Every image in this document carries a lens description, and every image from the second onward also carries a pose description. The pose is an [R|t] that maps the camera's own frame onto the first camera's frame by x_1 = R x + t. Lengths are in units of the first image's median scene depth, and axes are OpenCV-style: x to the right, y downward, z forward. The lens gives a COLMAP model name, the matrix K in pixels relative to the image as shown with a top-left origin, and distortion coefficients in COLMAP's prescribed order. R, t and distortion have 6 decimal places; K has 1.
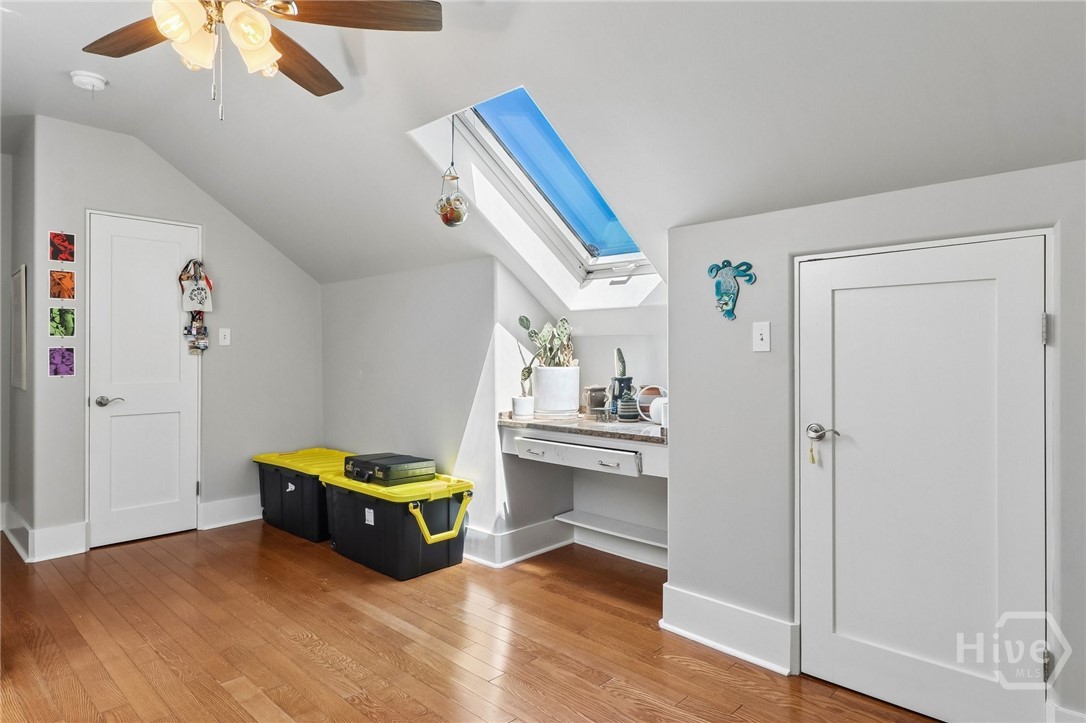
lens RADIAL K [[622.5, 0, 545.7], [0, 622.5, 352.0], [0, 0, 1]] dist [0.004919, 0.000494]
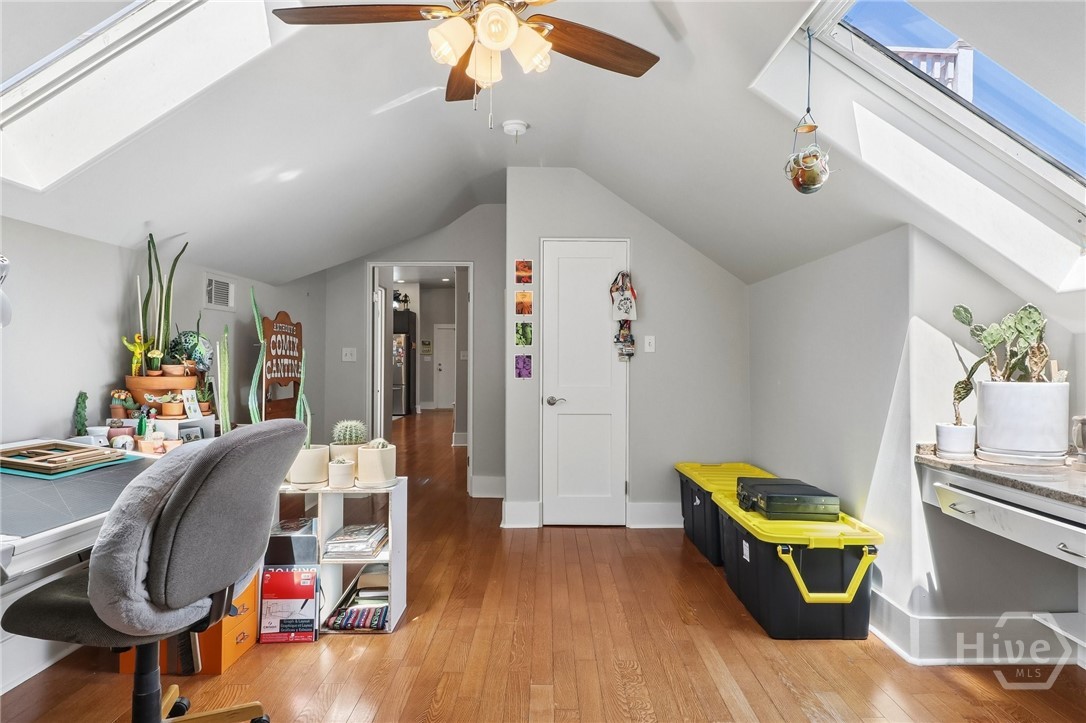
lens RADIAL K [[635.3, 0, 547.5], [0, 635.3, 359.0], [0, 0, 1]] dist [0.005341, -0.000068]
pose [[0.688739, 0.000517, -0.725009, 0.160055], [-0.001084, 0.999999, -0.000317, 0.001114], [0.725008, 0.001004, 0.688739, 0.196383]]
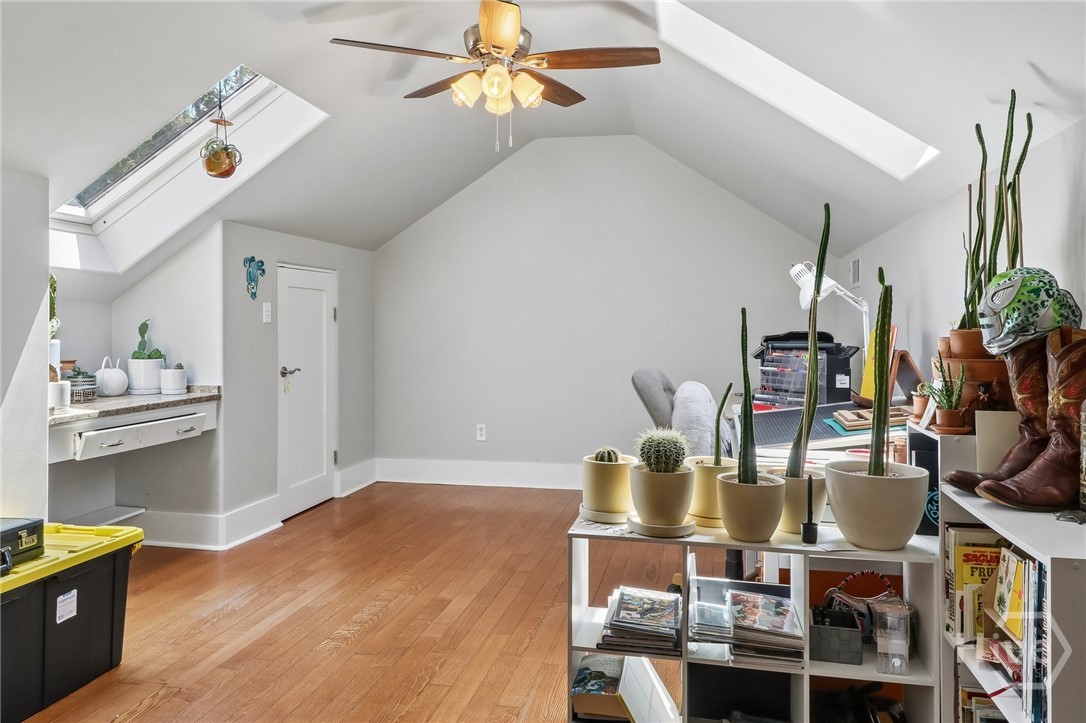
lens RADIAL K [[778.6, 0, 543.0], [0, 778.6, 361.5], [0, 0, 1]] dist [0.003013, 0.001038]
pose [[-0.525977, -0.039532, 0.849580, -1.096756], [-0.004108, 0.999026, 0.043942, 0.005215], [-0.850489, 0.019623, -0.525627, 0.983839]]
